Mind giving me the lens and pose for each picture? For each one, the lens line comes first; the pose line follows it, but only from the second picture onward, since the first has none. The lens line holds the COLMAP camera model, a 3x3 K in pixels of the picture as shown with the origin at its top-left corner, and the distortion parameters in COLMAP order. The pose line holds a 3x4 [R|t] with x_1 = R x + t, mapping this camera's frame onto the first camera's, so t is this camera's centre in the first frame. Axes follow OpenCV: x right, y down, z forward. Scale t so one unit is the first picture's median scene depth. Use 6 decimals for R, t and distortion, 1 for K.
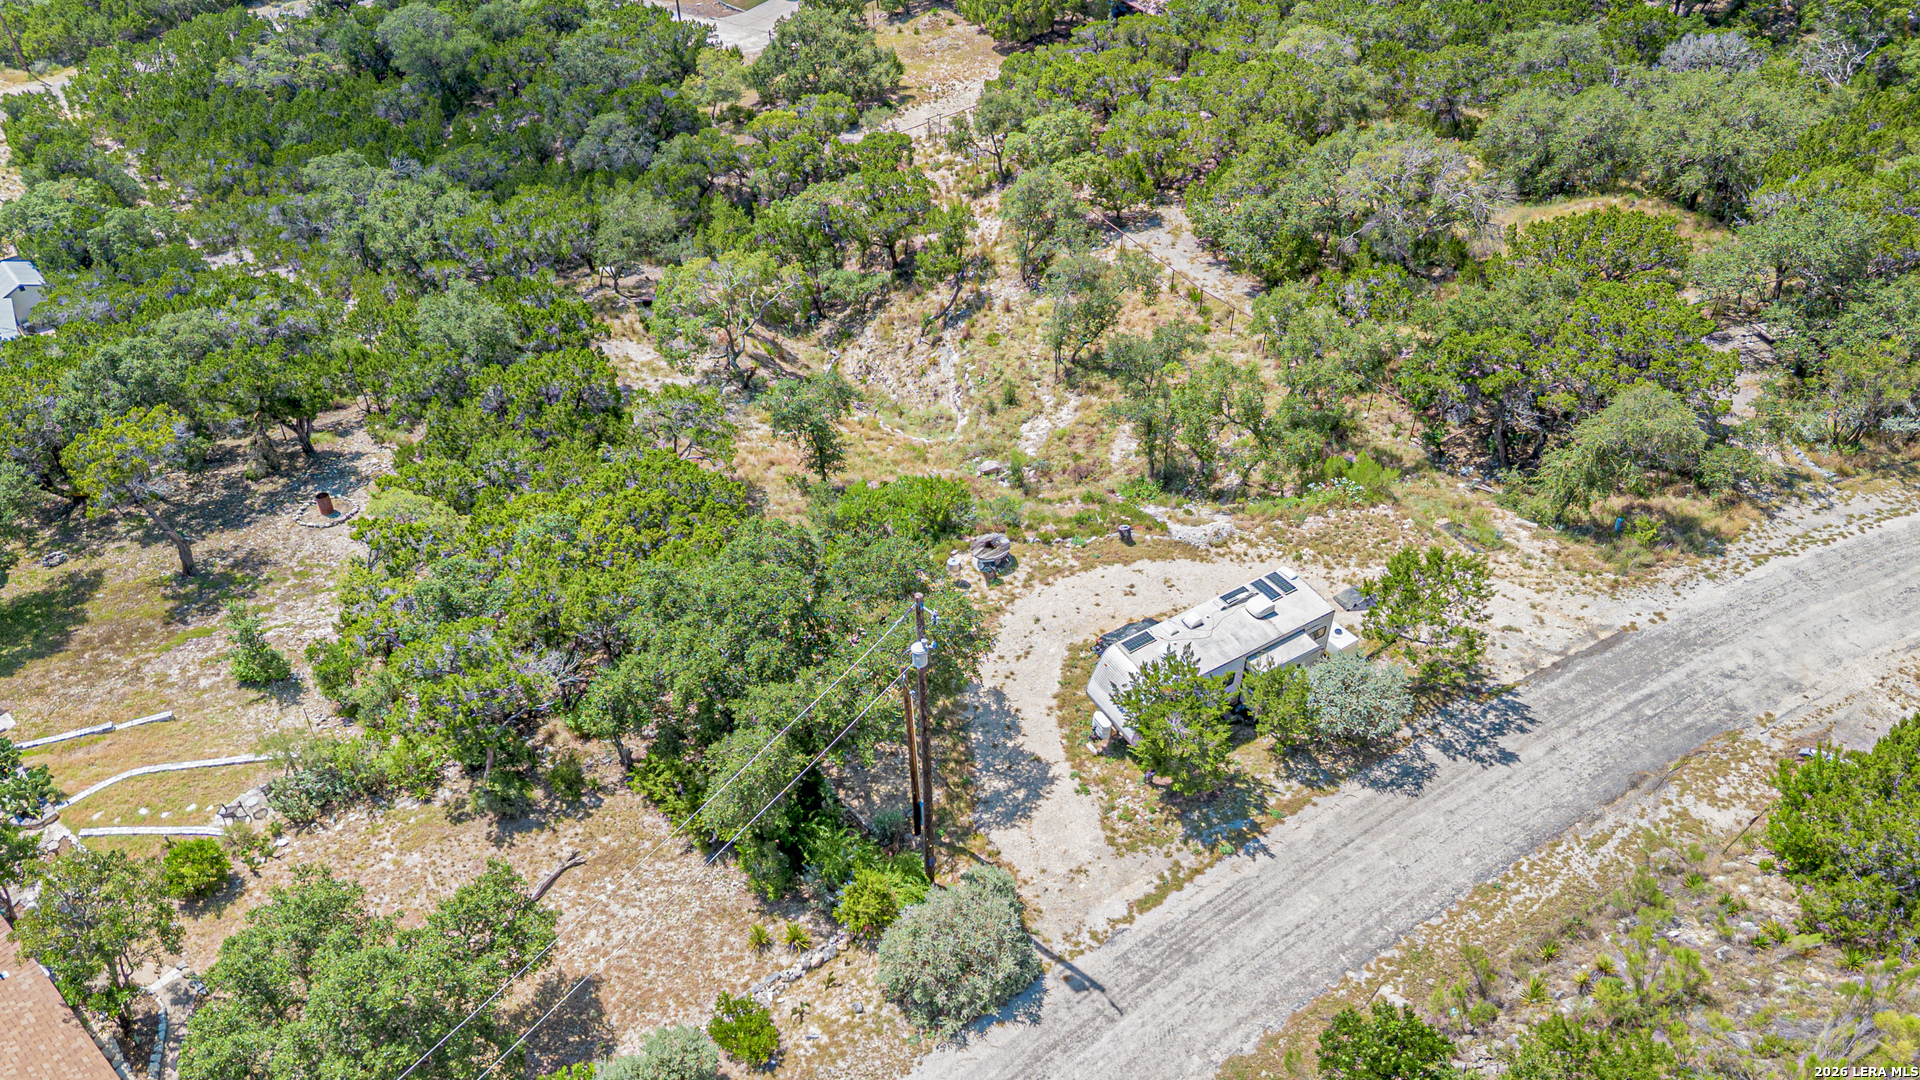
lens RADIAL K [[1389.9, 0, 960.0], [0, 1389.9, 540.0], [0, 0, 1]] dist [0.076528, -0.068663]
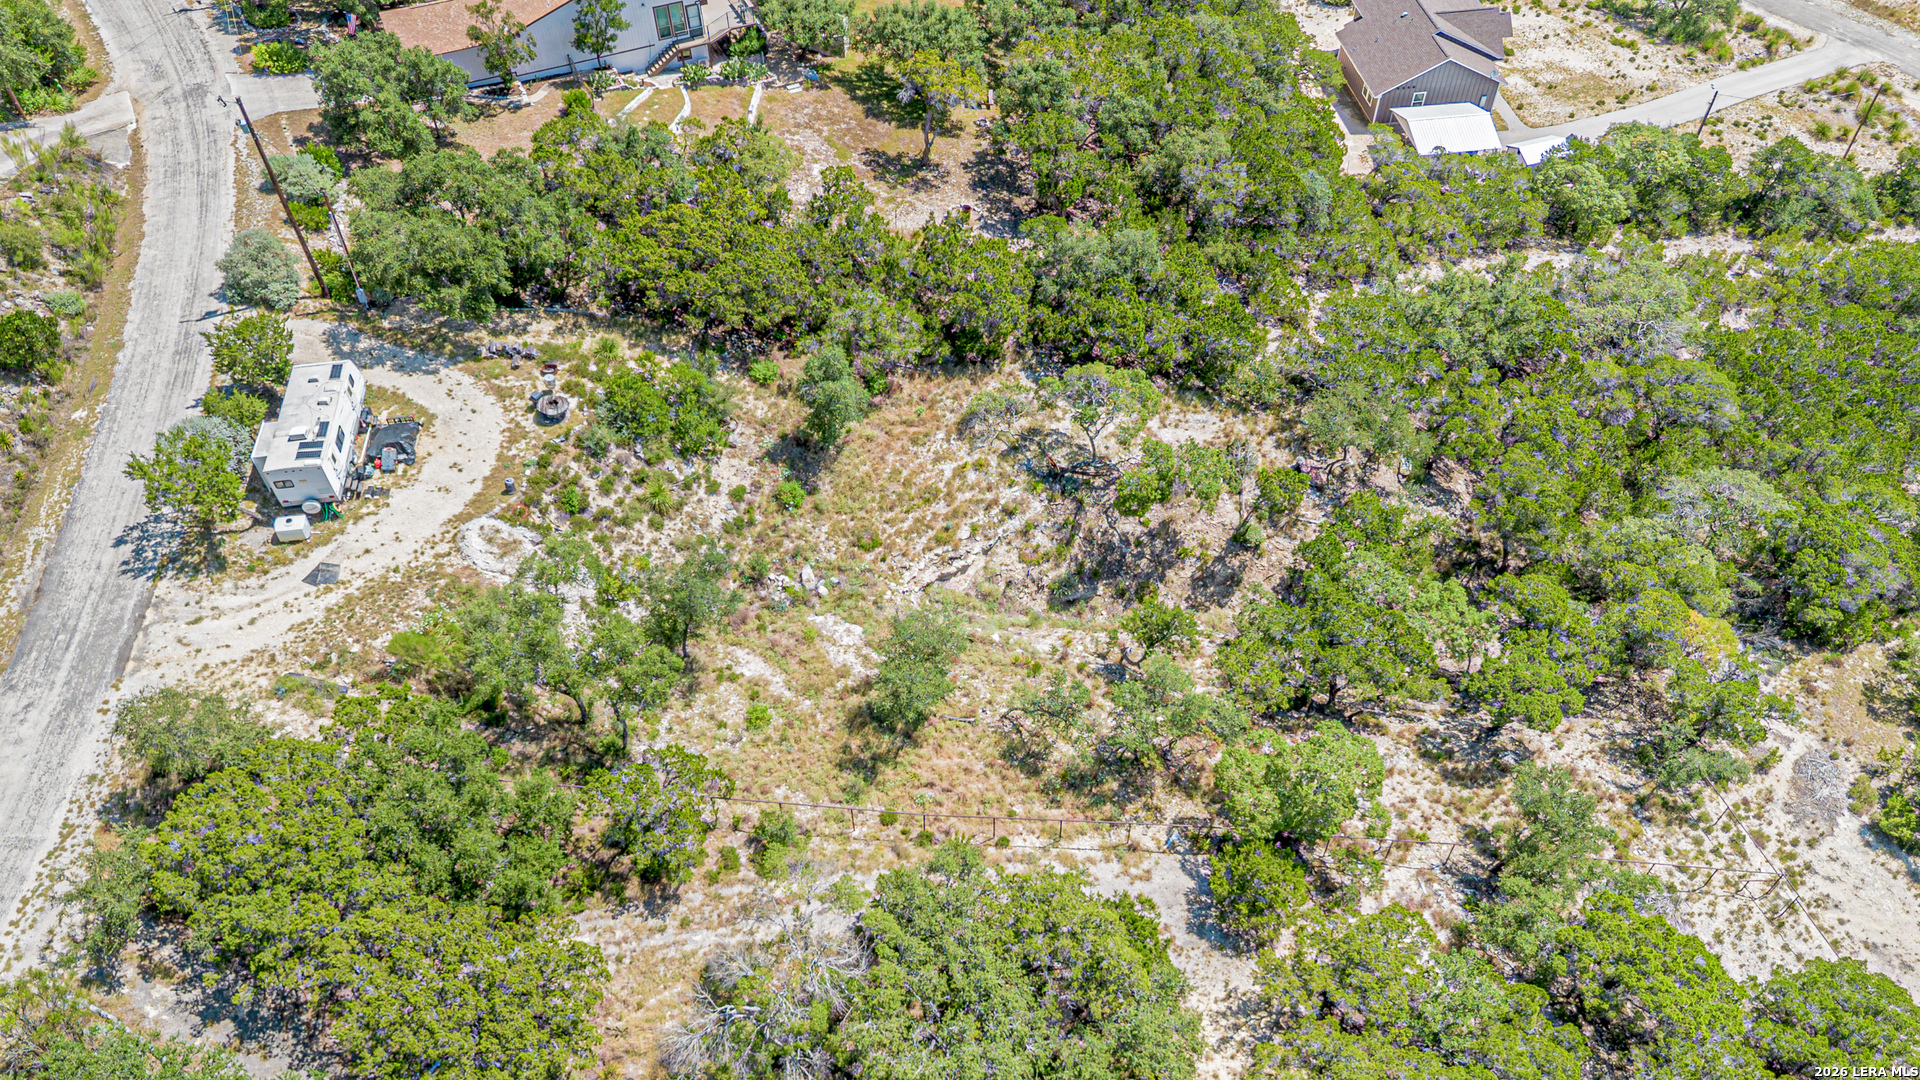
lens RADIAL K [[1410.5, 0, 960.0], [0, 1410.5, 540.0], [0, 0, 1]] dist [0.073074, -0.081589]
pose [[-0.402700, 0.680163, -0.612544, 0.875832], [-0.585102, 0.323352, 0.743706, -1.325870], [0.703909, 0.657892, 0.267751, 1.140049]]
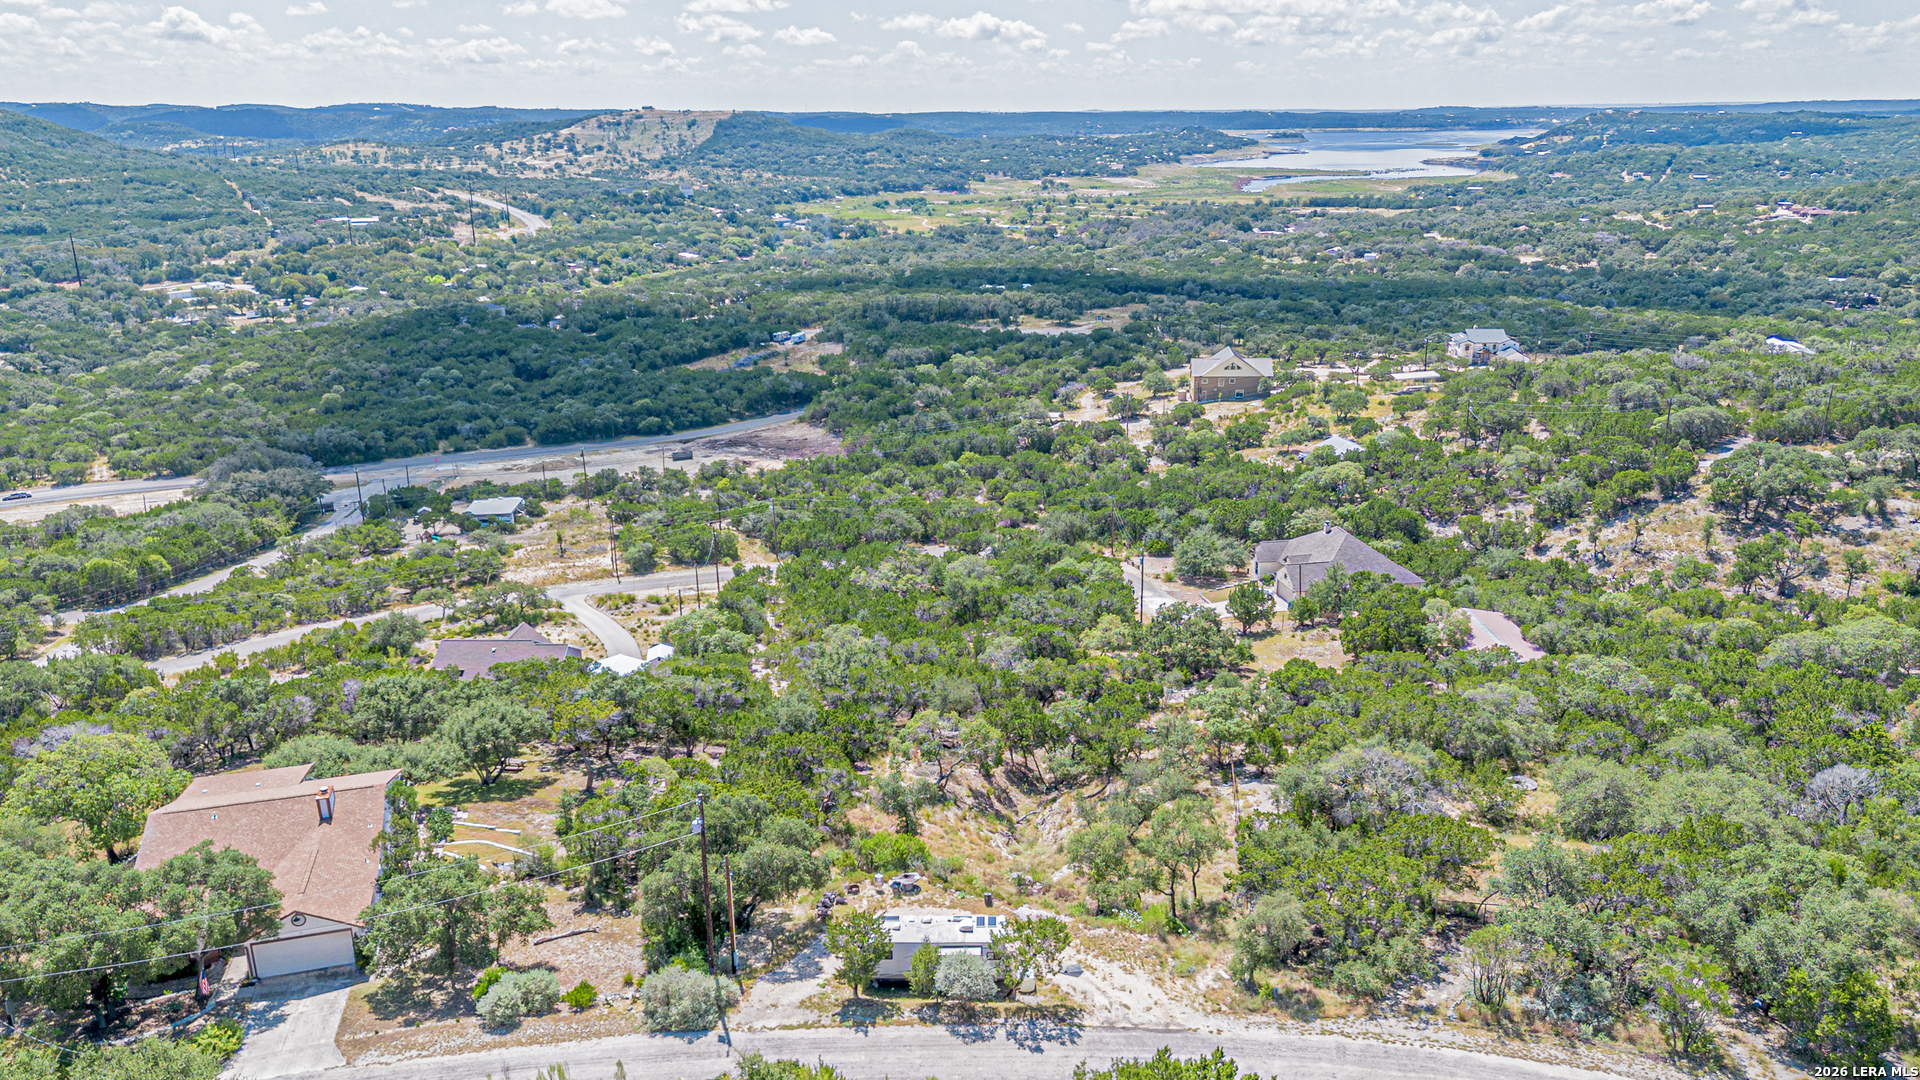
lens RADIAL K [[1410.5, 0, 960.0], [0, 1410.5, 540.0], [0, 0, 1]] dist [0.073074, -0.081589]
pose [[0.839105, 0.163936, -0.518679, 1.008120], [-0.354143, 0.888392, -0.292135, 0.134939], [0.412898, 0.428818, 0.803511, -0.569018]]
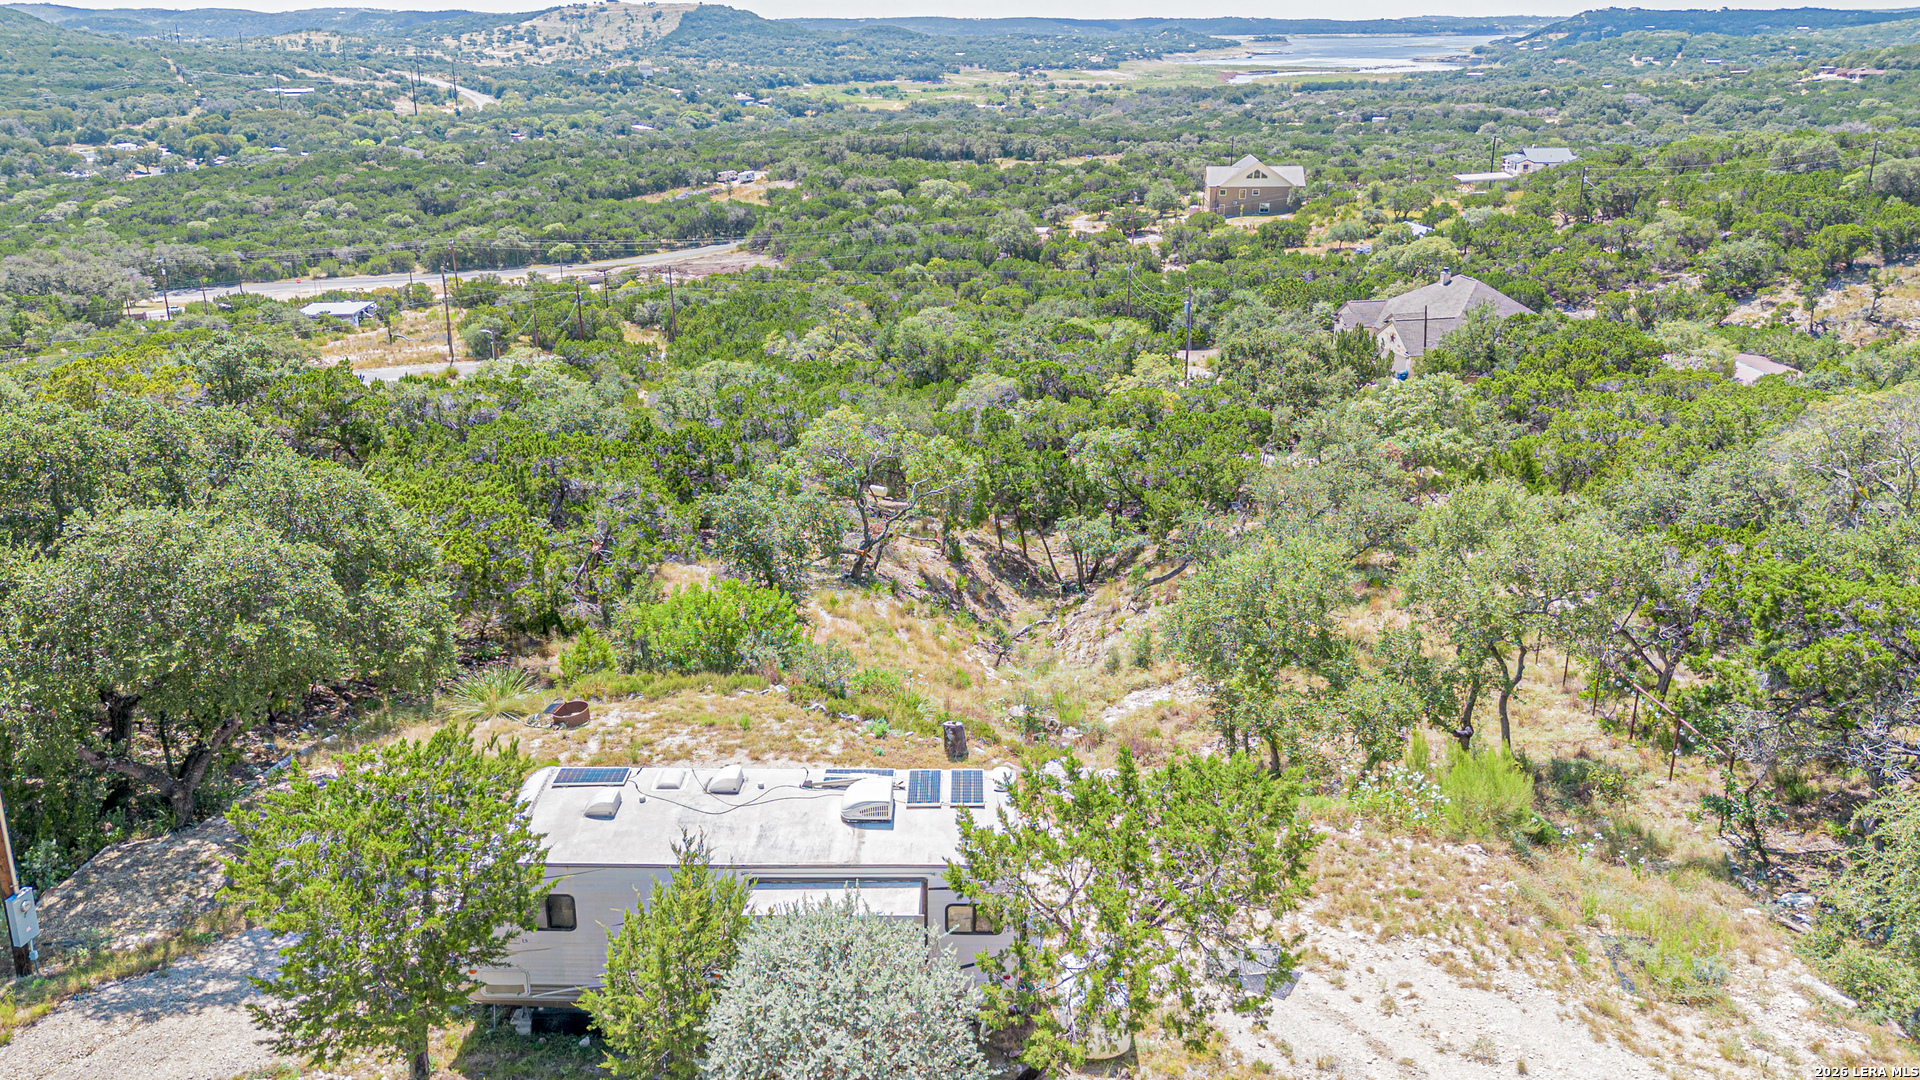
lens RADIAL K [[1404.1, 0, 926.5], [0, 1404.1, 445.9], [0, 0, 1]] dist [0.063723, -0.078757]
pose [[0.835759, 0.161220, -0.524895, 0.445340], [-0.360251, 0.882422, -0.302572, 0.076223], [0.414399, 0.441972, 0.795572, 0.590604]]
